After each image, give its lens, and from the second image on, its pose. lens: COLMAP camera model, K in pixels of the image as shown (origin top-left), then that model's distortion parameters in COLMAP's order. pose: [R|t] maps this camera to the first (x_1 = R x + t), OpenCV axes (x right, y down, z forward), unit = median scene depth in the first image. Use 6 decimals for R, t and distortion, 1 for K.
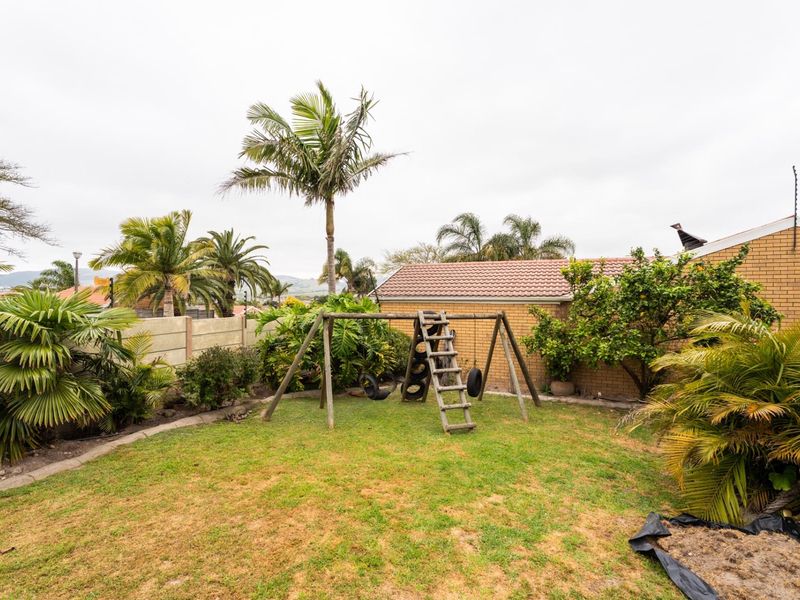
lens RADIAL K [[402.1, 0, 403.6], [0, 402.1, 303.8], [0, 0, 1]] dist [0.003657, 0.001546]
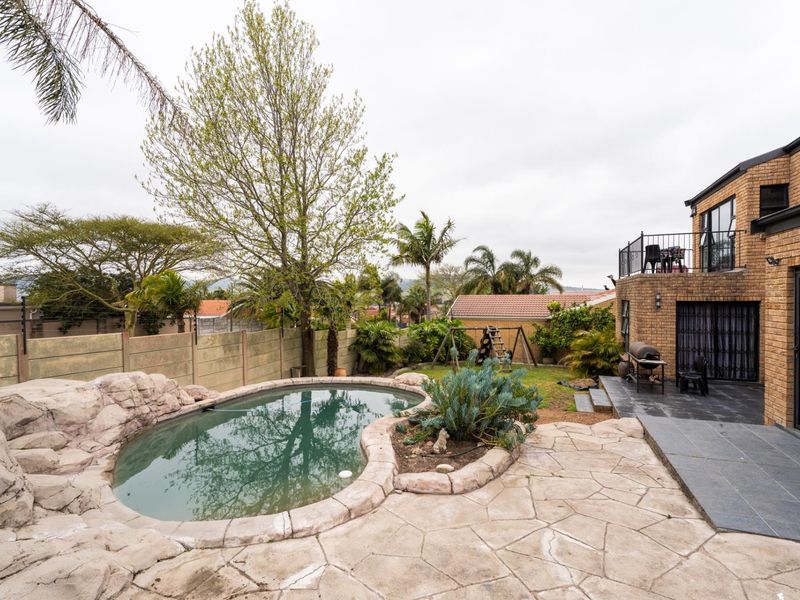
lens RADIAL K [[402.1, 0, 398.8], [0, 402.1, 297.8], [0, 0, 1]] dist [0.003657, 0.001546]
pose [[0.999926, -0.006302, -0.010437, -0.370970], [0.006101, 0.999798, -0.019143, -0.086707], [0.010555, 0.019078, 0.999762, -1.144282]]
